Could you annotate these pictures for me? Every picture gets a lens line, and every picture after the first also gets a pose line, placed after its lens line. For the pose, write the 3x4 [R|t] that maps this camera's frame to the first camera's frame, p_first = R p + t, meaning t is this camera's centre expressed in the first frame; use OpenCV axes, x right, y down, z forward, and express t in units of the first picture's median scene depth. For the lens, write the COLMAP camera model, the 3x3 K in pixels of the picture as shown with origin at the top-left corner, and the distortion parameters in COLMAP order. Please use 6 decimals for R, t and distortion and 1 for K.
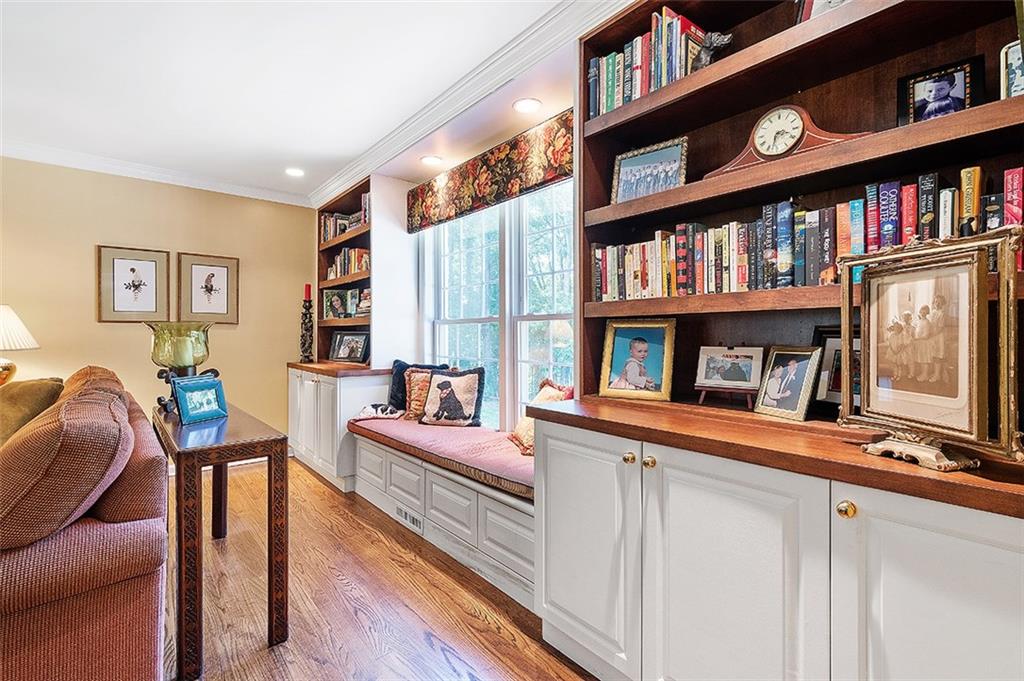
lens RADIAL K [[458.6, 0, 511.4], [0, 458.6, 335.8], [0, 0, 1]] dist [-0.004252, -0.000536]
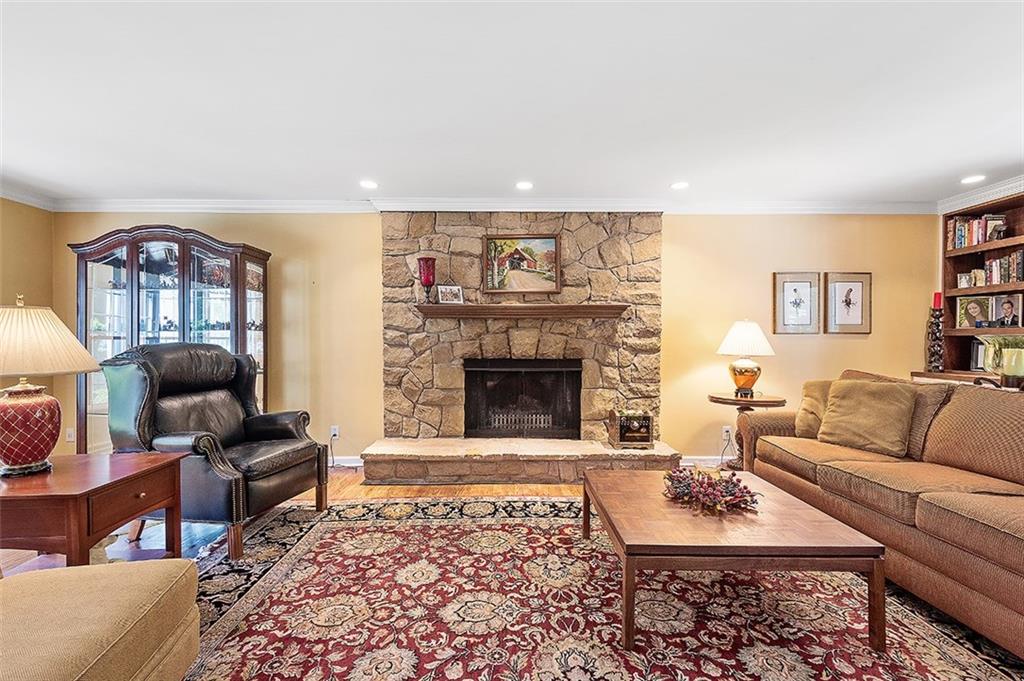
lens RADIAL K [[458.6, 0, 511.9], [0, 458.6, 339.4], [0, 0, 1]] dist [-0.004252, -0.000536]
pose [[0.773210, 0.000308, -0.634150, -0.587269], [0.000759, 0.999999, 0.001412, -0.016157], [0.634150, -0.001573, 0.773209, -0.365808]]
